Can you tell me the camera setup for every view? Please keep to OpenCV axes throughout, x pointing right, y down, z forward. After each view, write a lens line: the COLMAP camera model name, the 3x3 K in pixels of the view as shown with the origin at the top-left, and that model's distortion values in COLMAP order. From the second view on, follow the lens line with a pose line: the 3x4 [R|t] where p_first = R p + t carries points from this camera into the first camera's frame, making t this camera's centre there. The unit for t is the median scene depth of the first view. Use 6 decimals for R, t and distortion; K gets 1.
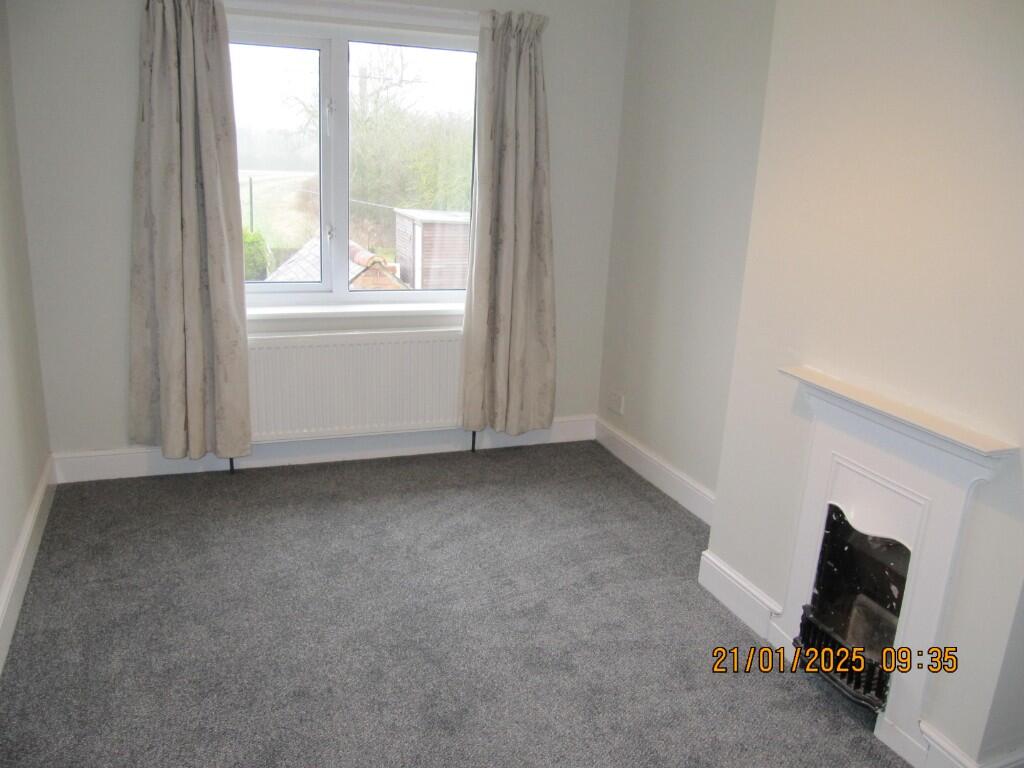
lens RADIAL K [[842.9, 0, 512.0], [0, 842.9, 384.0], [0, 0, 1]] dist [0.032697, -0.000579]
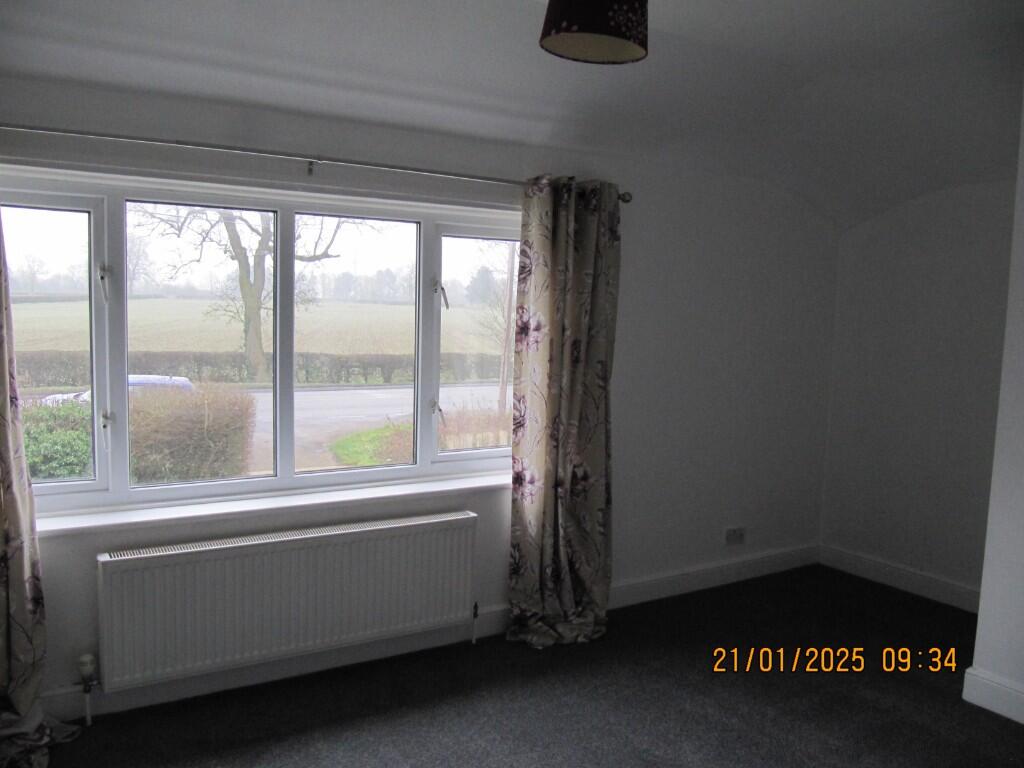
lens RADIAL K [[842.9, 0, 512.0], [0, 842.9, 384.0], [0, 0, 1]] dist [0.032697, -0.000579]
pose [[0.871890, -0.076868, 0.483631, -0.412863], [0.160523, 0.977899, -0.133965, -0.056691], [-0.462645, 0.194437, 0.864959, 0.128033]]
